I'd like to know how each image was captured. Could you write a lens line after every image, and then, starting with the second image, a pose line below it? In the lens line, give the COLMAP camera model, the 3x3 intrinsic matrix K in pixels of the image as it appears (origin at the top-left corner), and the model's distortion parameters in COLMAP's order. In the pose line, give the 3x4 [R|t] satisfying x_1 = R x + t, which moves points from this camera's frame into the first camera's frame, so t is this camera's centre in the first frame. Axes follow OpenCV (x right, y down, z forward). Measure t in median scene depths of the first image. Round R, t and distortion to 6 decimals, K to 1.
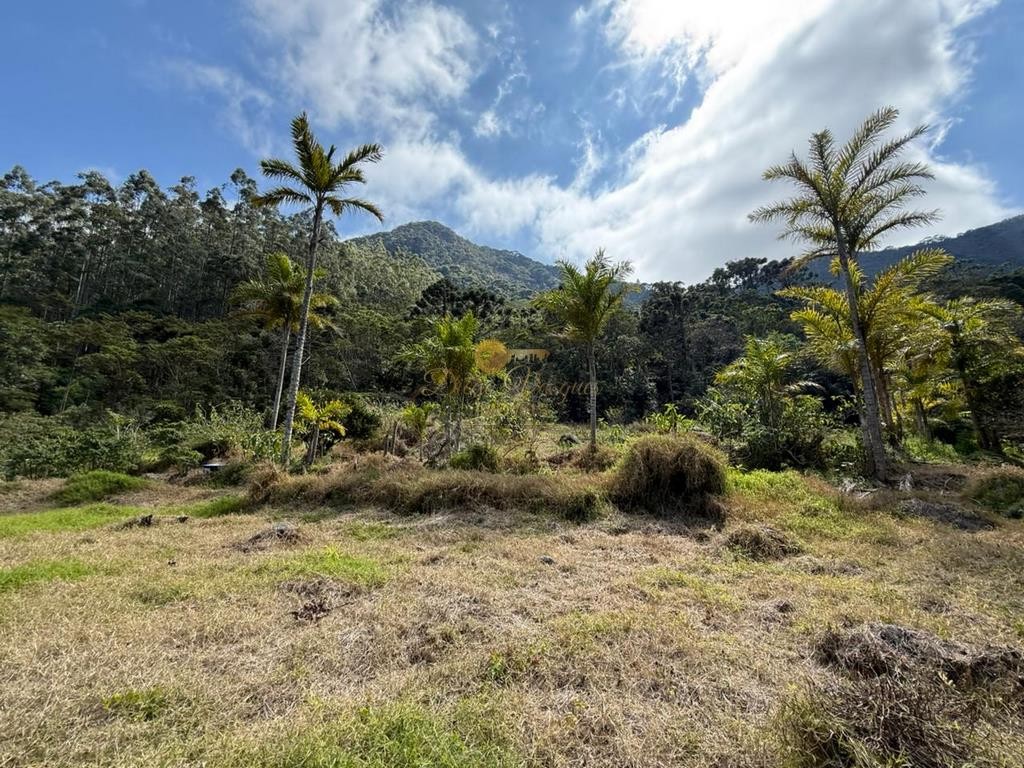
lens RADIAL K [[406.6, 0, 515.2], [0, 406.6, 383.1], [0, 0, 1]] dist [-0.000453, -0.000095]
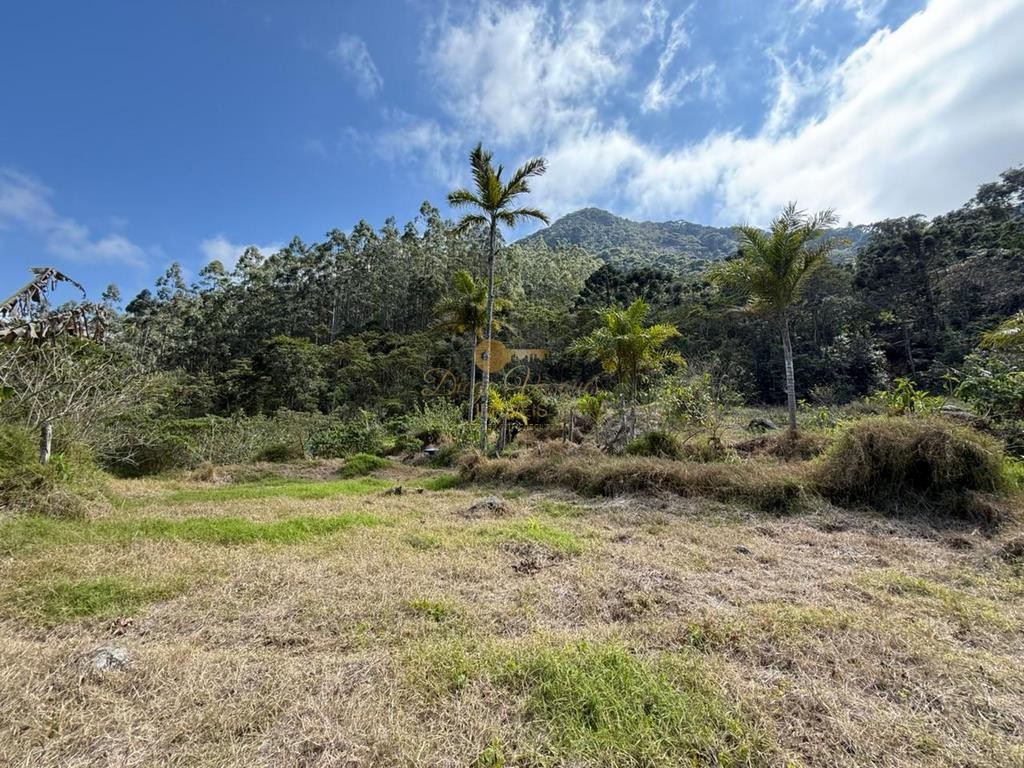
lens RADIAL K [[406.6, 0, 515.2], [0, 406.6, 383.1], [0, 0, 1]] dist [-0.000453, -0.000095]
pose [[0.916164, -0.057466, -0.396663, -0.003386], [0.069707, 0.997431, 0.016498, -0.005072], [0.394696, -0.042765, 0.917816, -0.033809]]
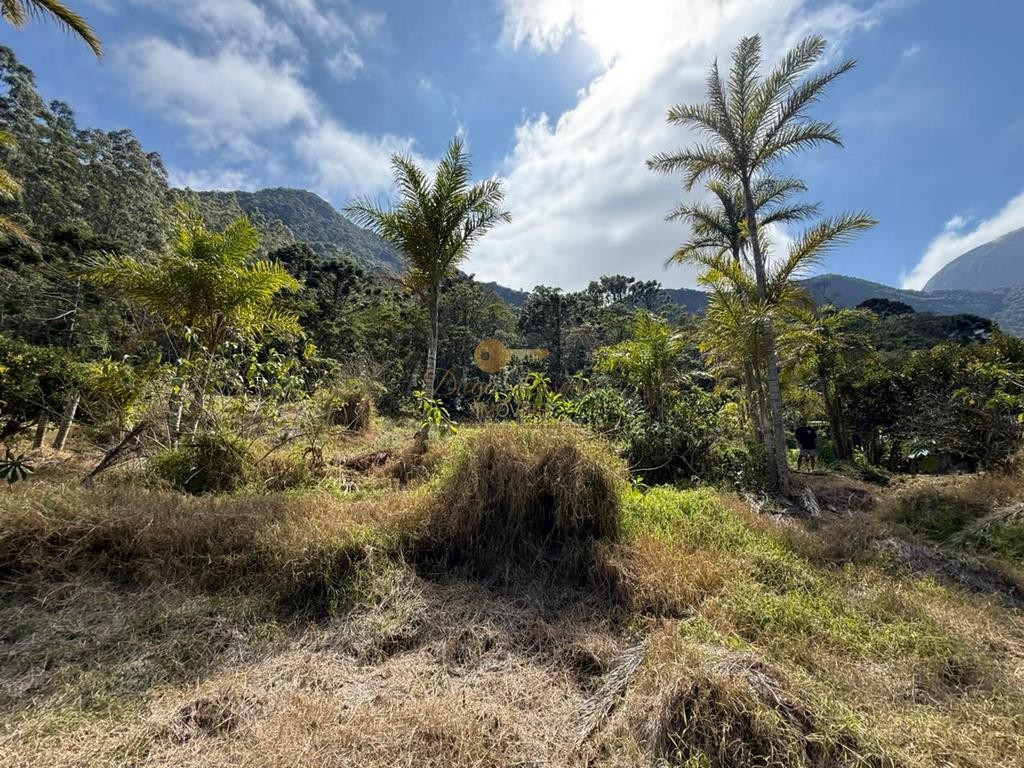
lens RADIAL K [[406.6, 0, 515.2], [0, 406.6, 383.1], [0, 0, 1]] dist [-0.000453, -0.000095]
pose [[0.954693, 0.071330, 0.288917, 0.133034], [-0.070757, 0.997416, -0.012443, 0.055359], [-0.289058, -0.008564, 0.957273, 0.328384]]
